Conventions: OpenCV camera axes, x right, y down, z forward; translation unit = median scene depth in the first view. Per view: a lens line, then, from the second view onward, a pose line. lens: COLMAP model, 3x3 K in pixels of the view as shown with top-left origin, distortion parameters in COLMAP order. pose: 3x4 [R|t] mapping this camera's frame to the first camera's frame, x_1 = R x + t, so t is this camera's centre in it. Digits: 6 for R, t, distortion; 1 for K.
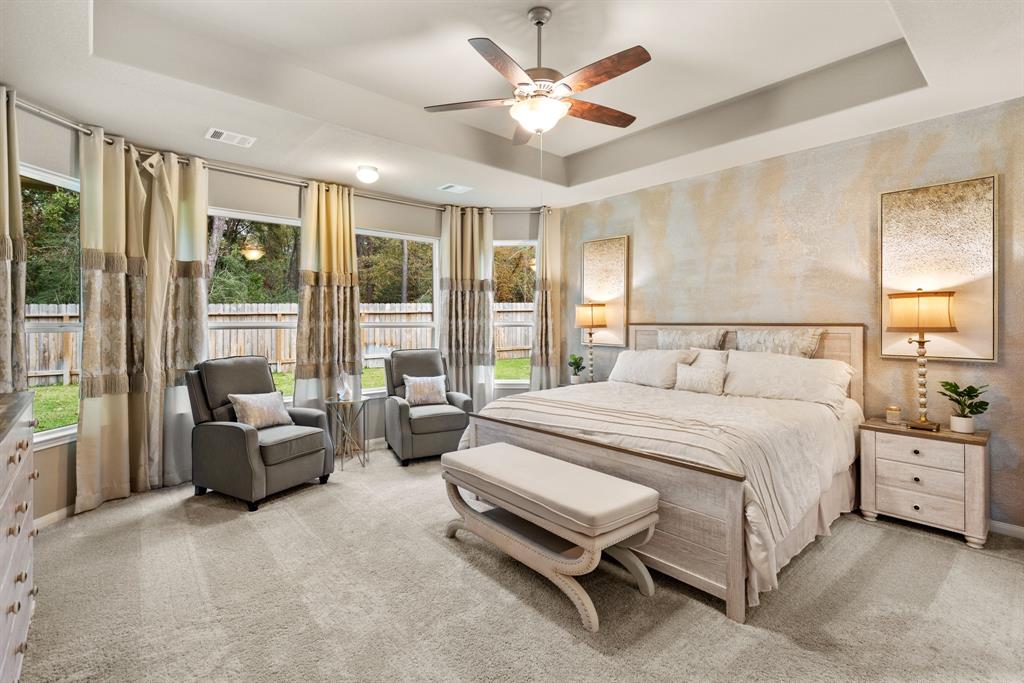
lens RADIAL K [[470.2, 0, 508.0], [0, 470.2, 324.6], [0, 0, 1]] dist [0.000893, 0.000265]
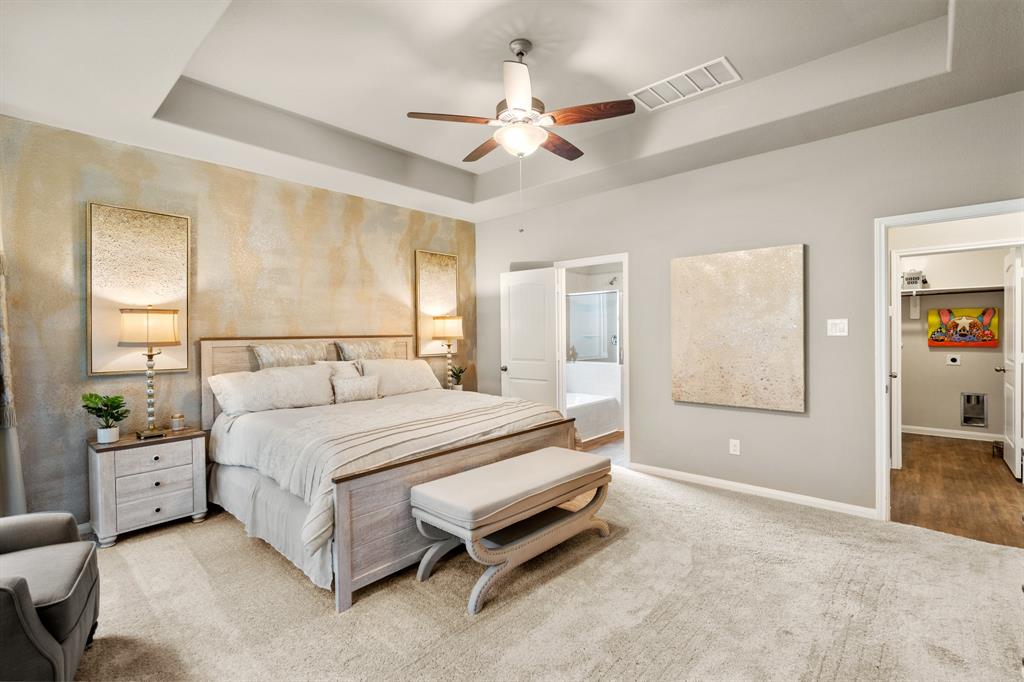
lens RADIAL K [[470.8, 0, 506.2], [0, 470.8, 339.3], [0, 0, 1]] dist [-0.001699, 0.001357]
pose [[-0.109389, -0.012520, 0.993920, -0.522405], [0.016683, 0.999757, 0.014429, -0.003769], [-0.993859, 0.018160, -0.109154, 0.599287]]
